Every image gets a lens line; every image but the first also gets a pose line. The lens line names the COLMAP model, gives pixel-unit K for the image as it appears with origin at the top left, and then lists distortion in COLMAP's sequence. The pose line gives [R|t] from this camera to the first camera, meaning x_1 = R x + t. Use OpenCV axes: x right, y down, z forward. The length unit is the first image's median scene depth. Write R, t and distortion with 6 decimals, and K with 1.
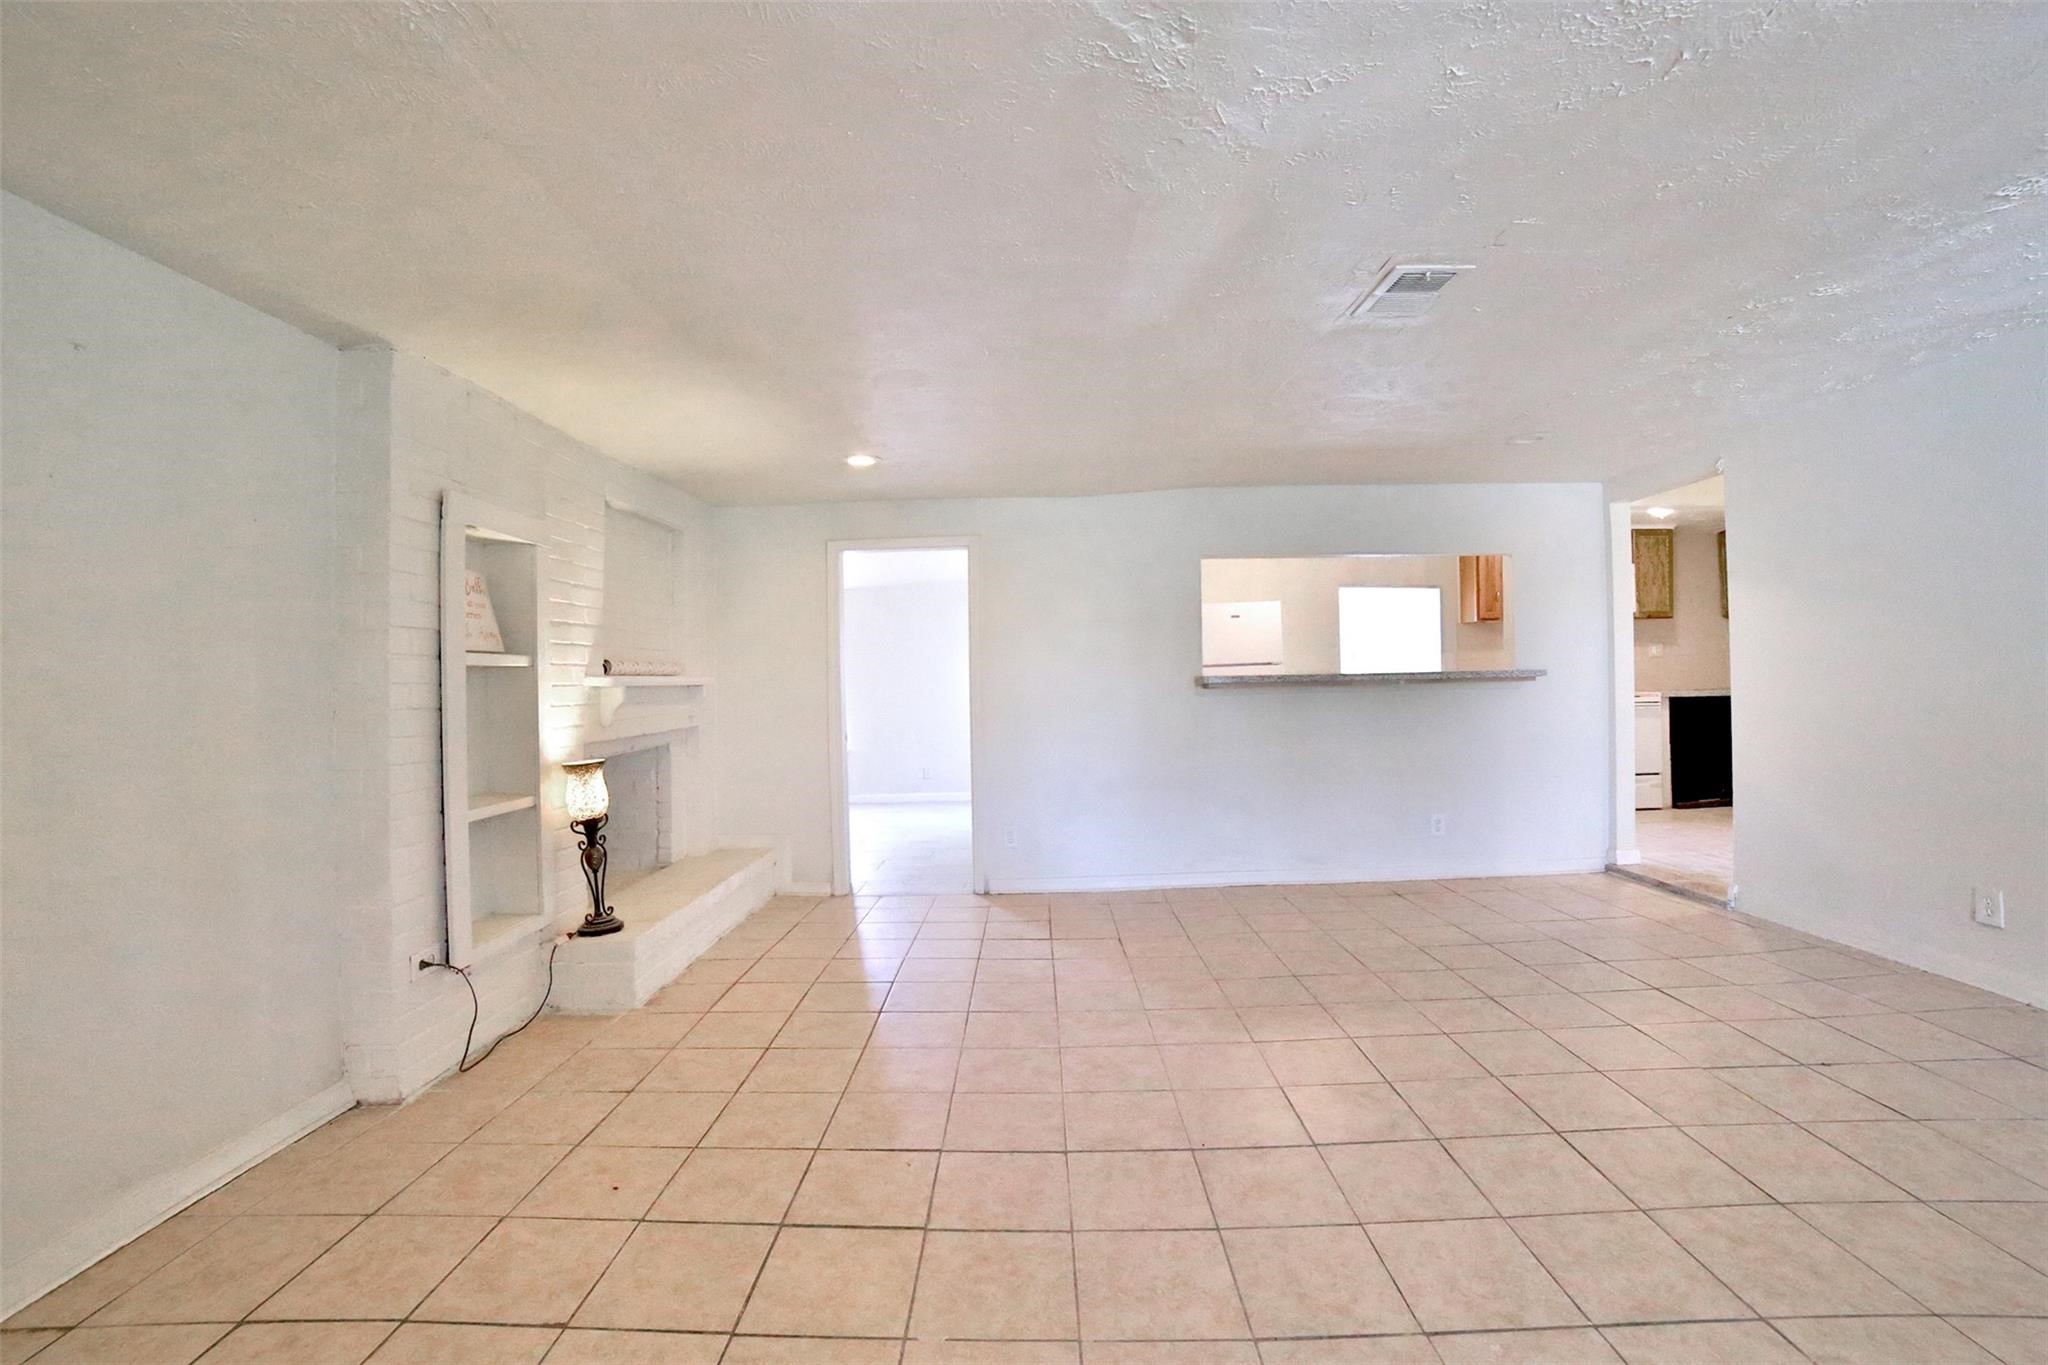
lens RADIAL K [[875.1, 0, 1026.0], [0, 875.1, 667.5], [0, 0, 1]] dist [-0.105736, 0.036512]
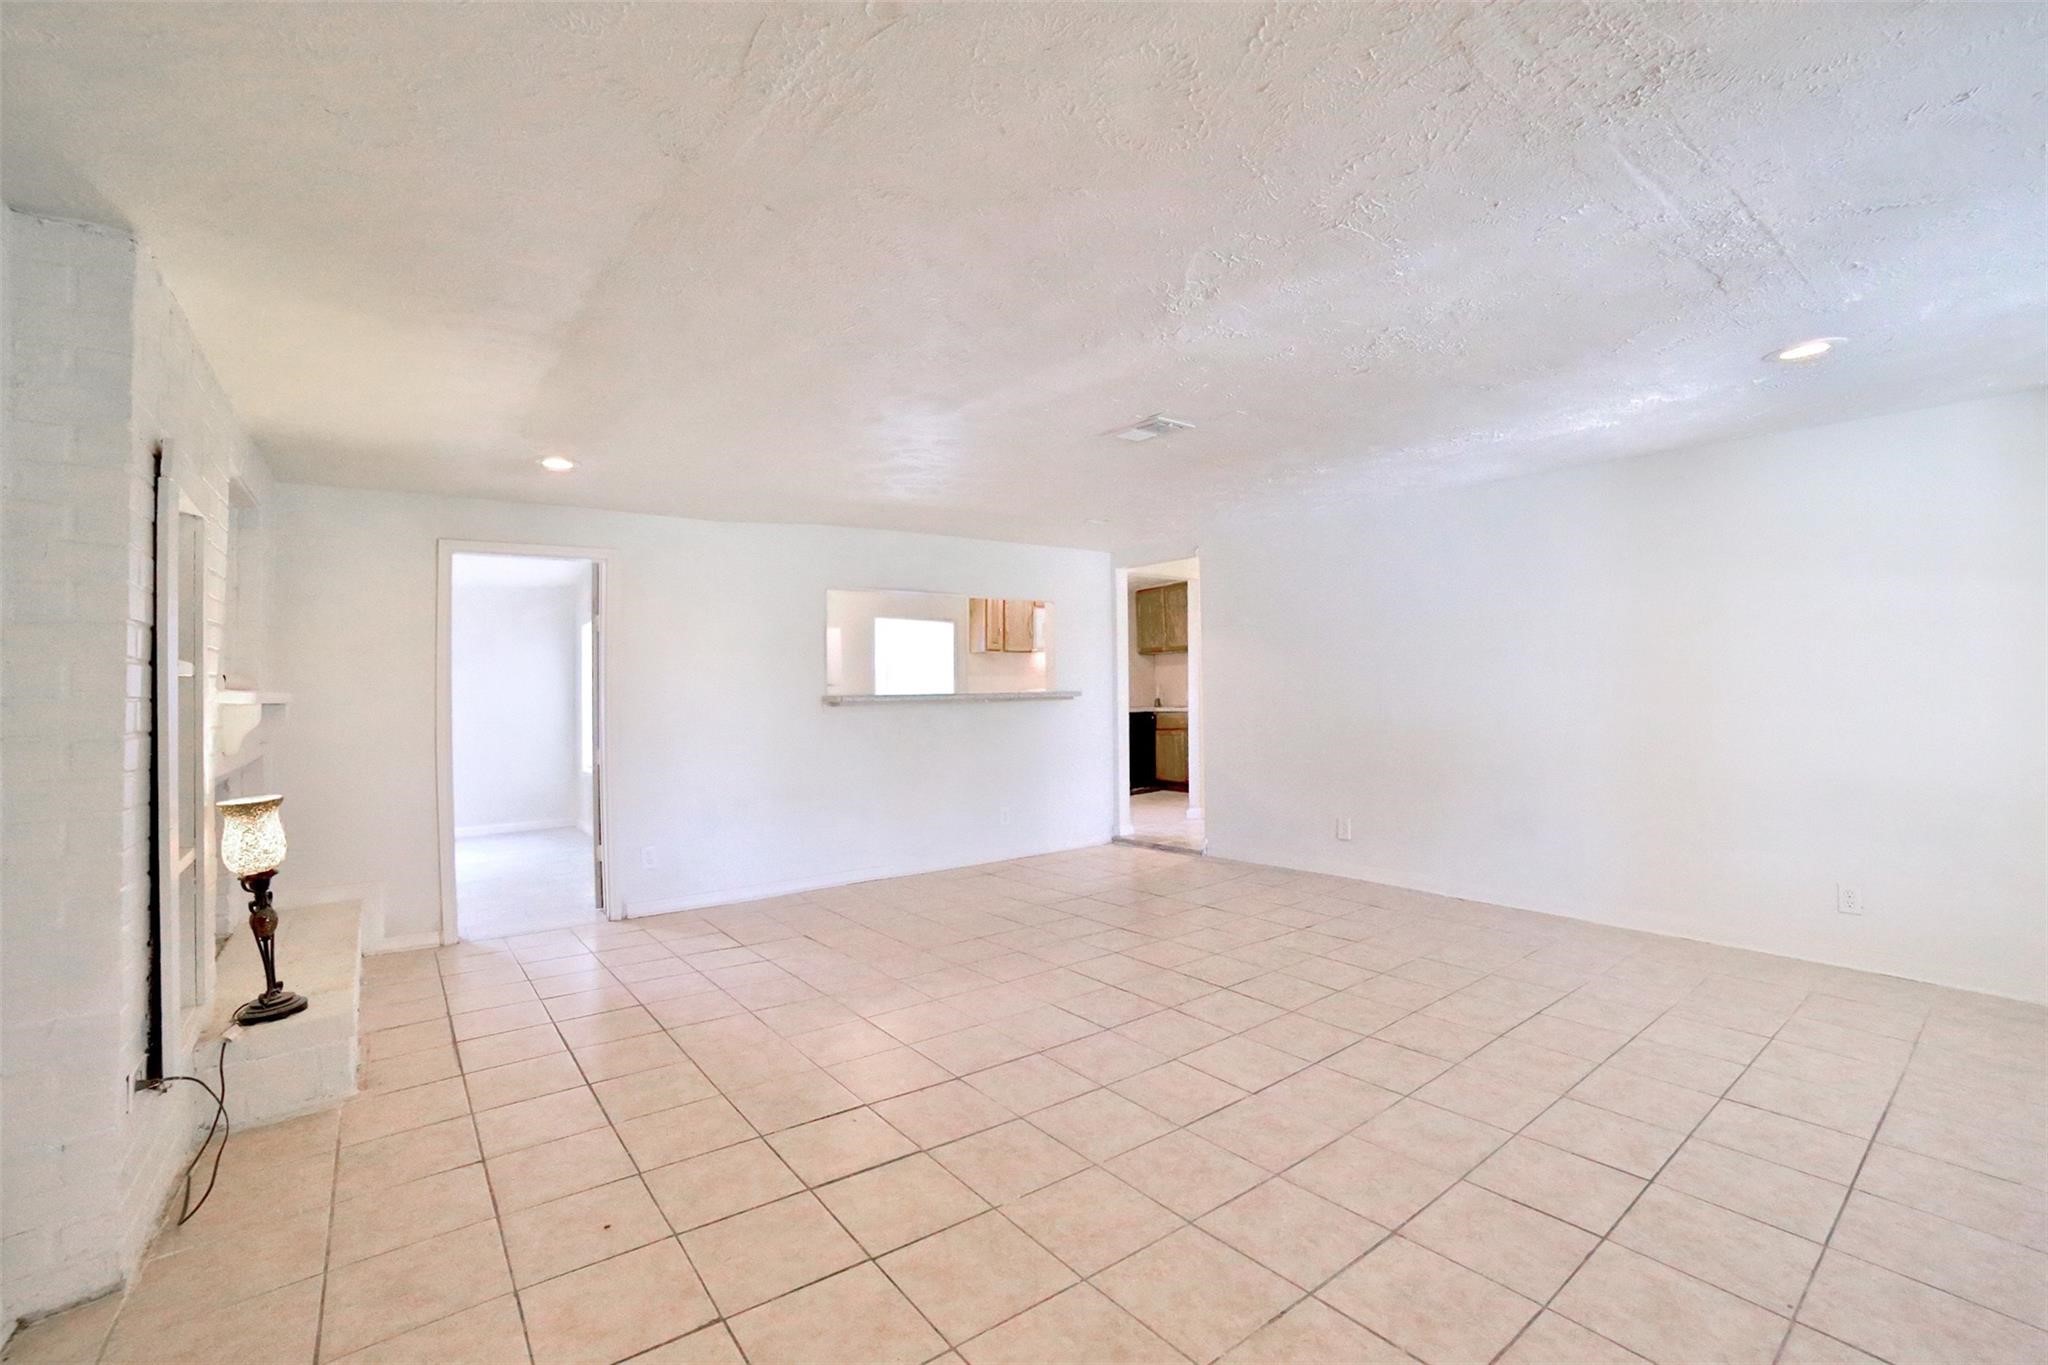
lens RADIAL K [[870.9, 0, 1024.0], [0, 870.9, 682.5], [0, 0, 1]] dist [-0.100429, 0.034395]
pose [[0.789264, 0.012688, 0.613923, -0.337948], [-0.008109, 0.999915, -0.010241, 0.003569], [-0.614001, 0.003104, 0.789299, -0.022213]]
